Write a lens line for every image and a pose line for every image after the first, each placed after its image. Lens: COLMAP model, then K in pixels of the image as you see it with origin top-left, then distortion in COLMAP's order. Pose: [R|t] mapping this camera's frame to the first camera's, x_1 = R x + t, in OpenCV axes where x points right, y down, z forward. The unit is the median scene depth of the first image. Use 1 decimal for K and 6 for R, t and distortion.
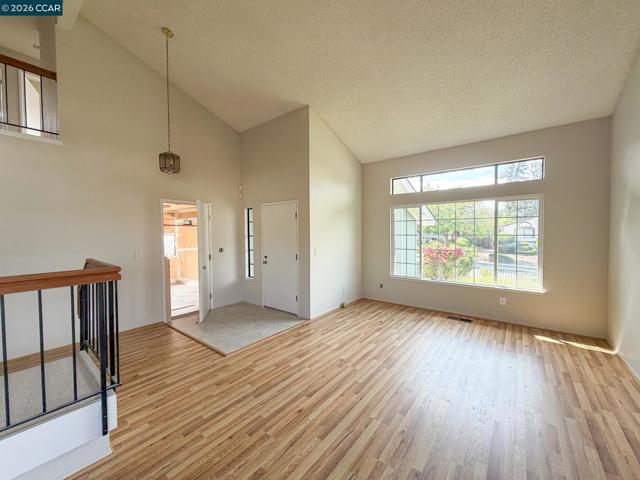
lens RADIAL K [[253.0, 0, 320.0], [0, 253.0, 240.0], [0, 0, 1]] dist [0.002300, 0.000231]
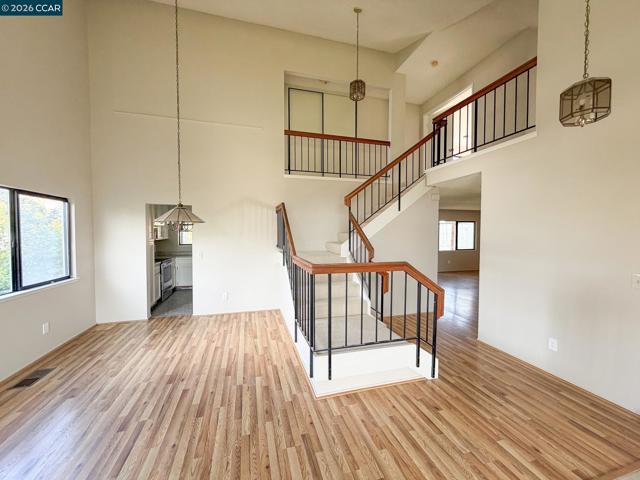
lens RADIAL K [[253.0, 0, 320.0], [0, 253.0, 240.0], [0, 0, 1]] dist [0.002300, 0.000231]
pose [[-0.585543, 0.033694, -0.809941, 0.131830], [-0.018573, 0.998316, 0.054959, -0.050851], [0.810428, 0.047224, -0.583931, 0.859878]]
